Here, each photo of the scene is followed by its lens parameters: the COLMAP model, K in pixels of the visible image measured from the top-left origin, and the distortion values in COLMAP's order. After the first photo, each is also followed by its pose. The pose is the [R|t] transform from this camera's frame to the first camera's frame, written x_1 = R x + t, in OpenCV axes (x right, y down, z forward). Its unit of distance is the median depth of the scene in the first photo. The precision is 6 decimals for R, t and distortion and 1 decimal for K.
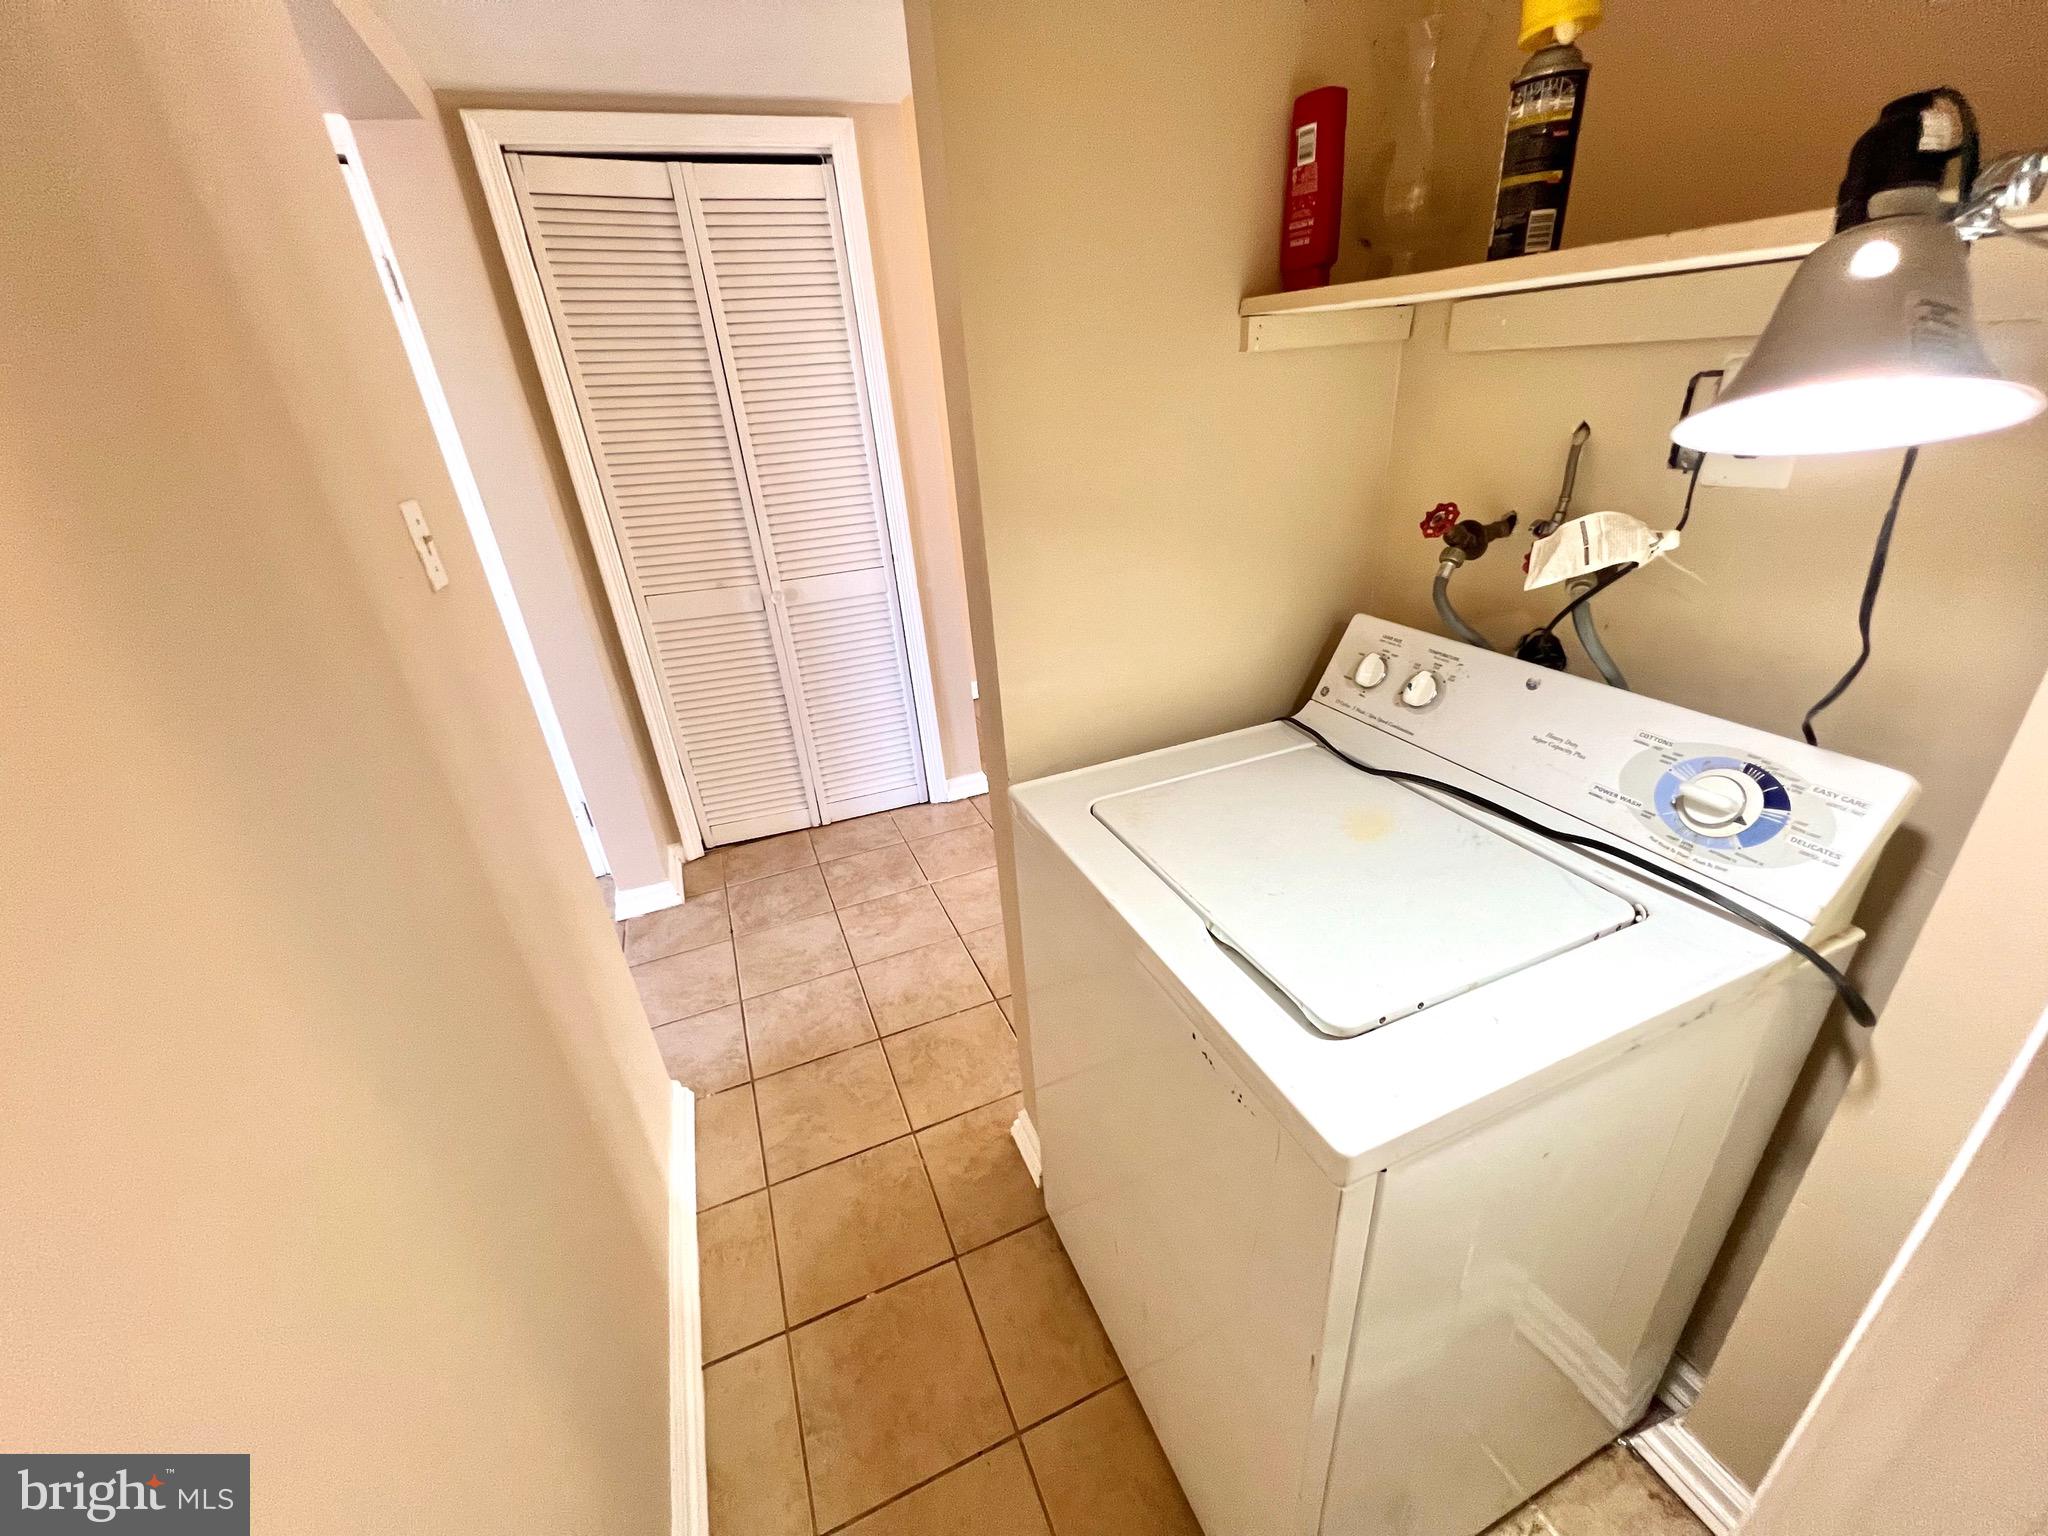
lens RADIAL K [[815.4, 0, 1036.5], [0, 815.4, 777.0], [0, 0, 1]] dist [-0.002365, 0.000656]
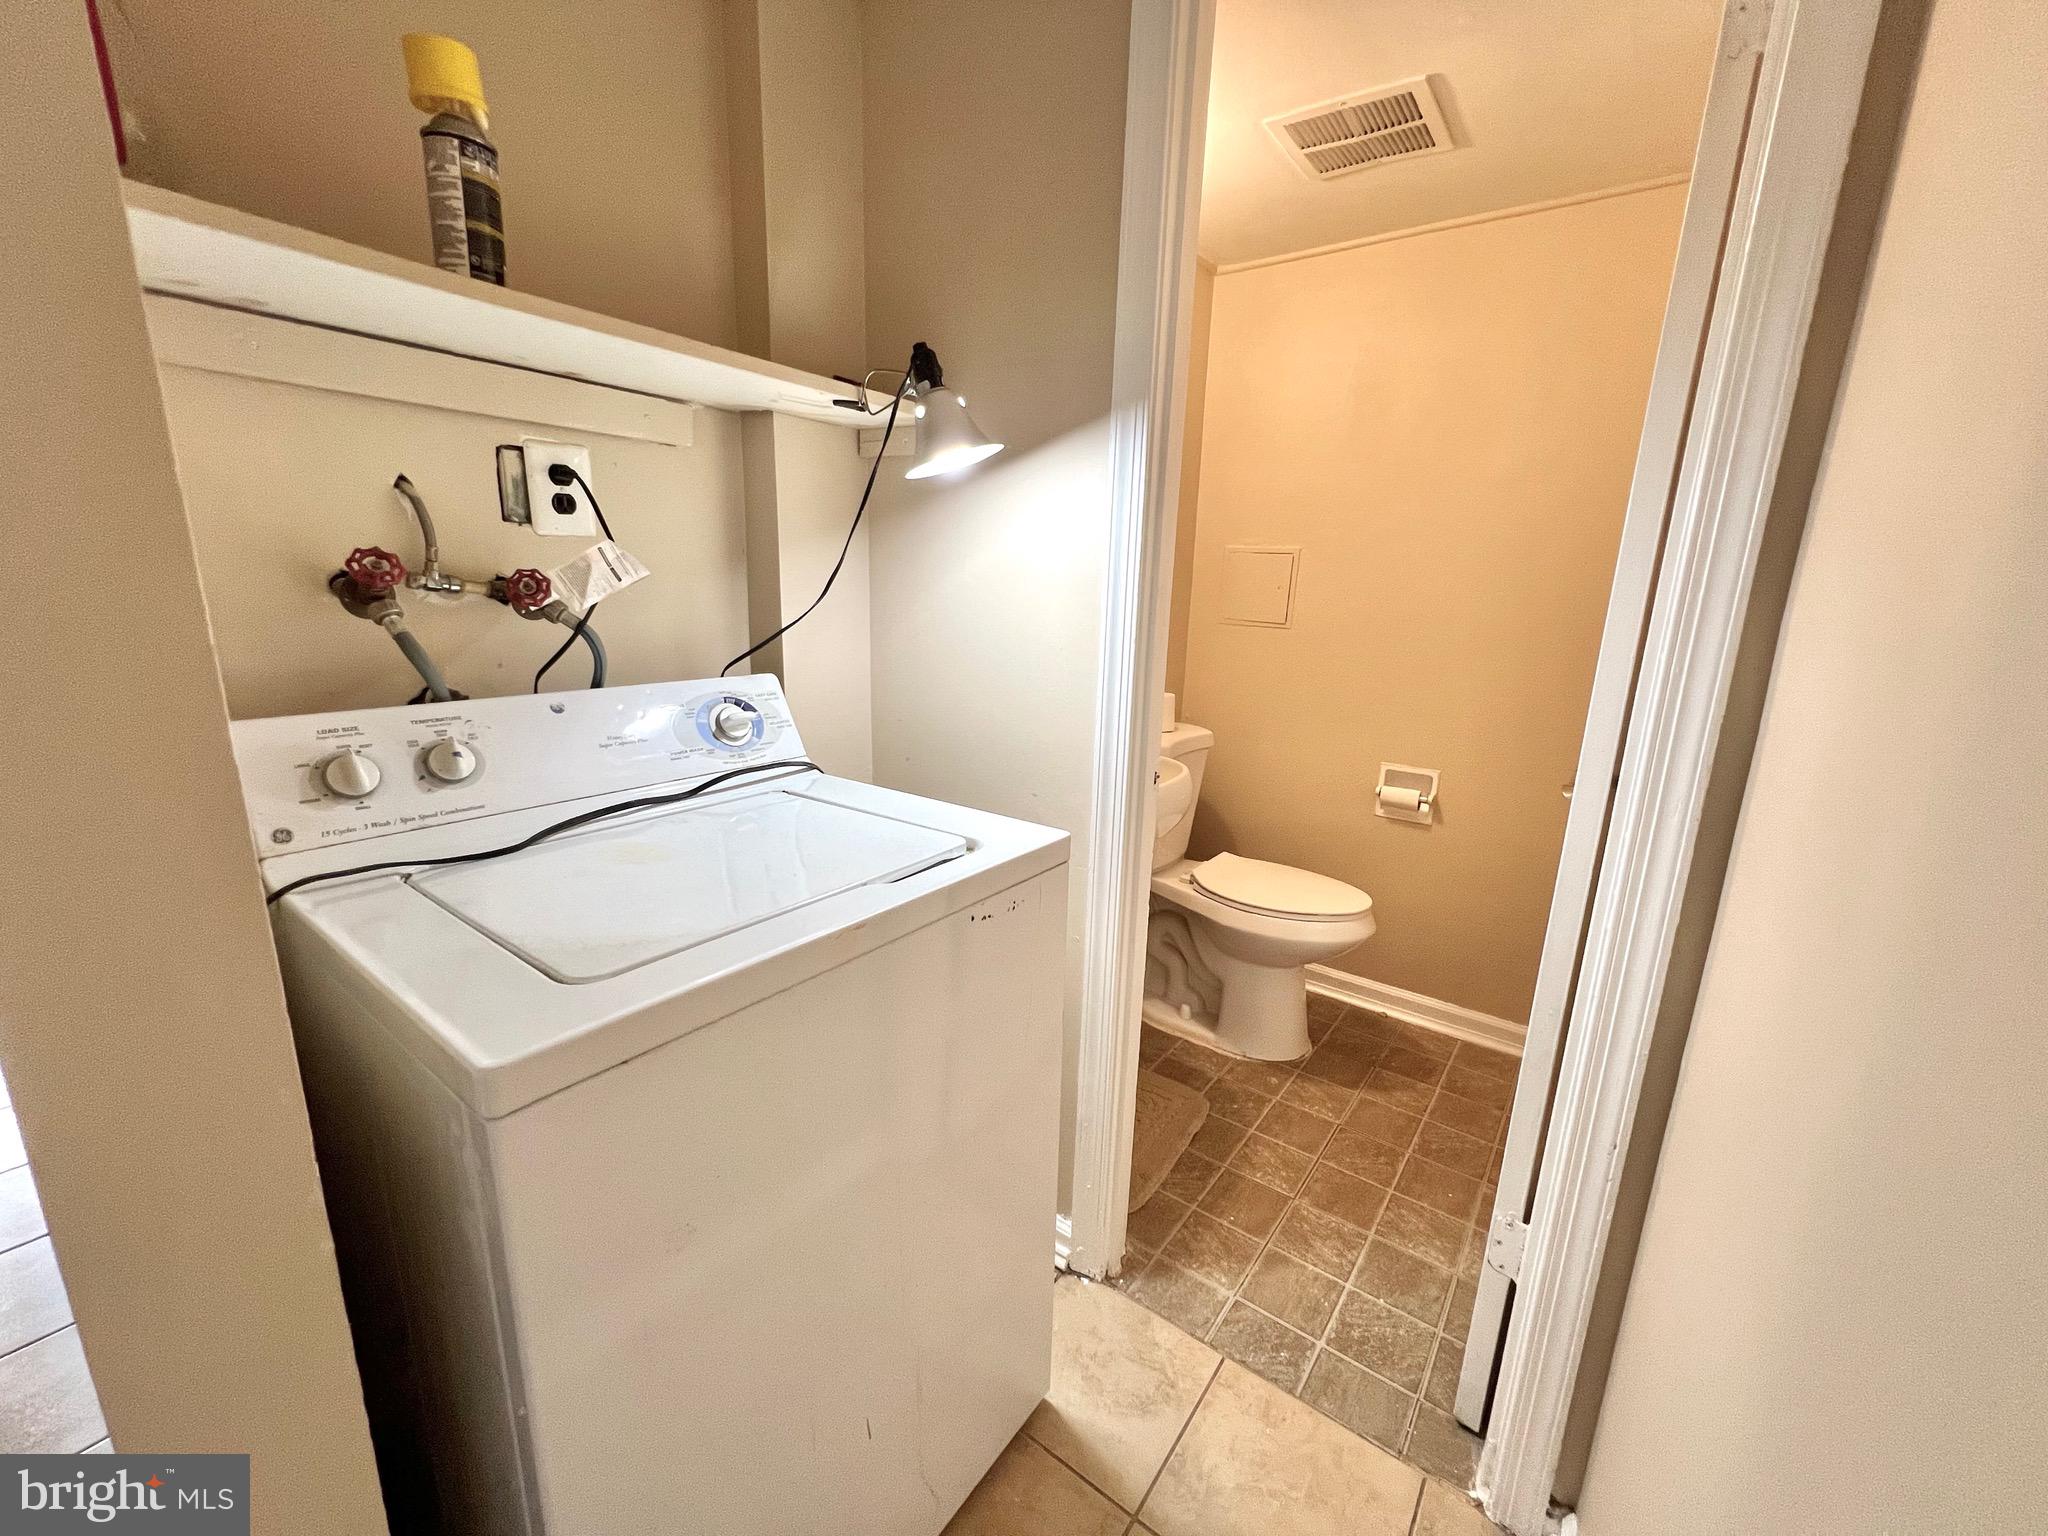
lens RADIAL K [[820.8, 0, 1022.3], [0, 820.8, 770.2], [0, 0, 1]] dist [-0.005840, 0.002270]
pose [[-0.508694, -0.141341, 0.849266, -0.628379], [0.385764, 0.844450, 0.371604, -0.212286], [-0.769686, 0.516649, -0.375042, 0.994110]]
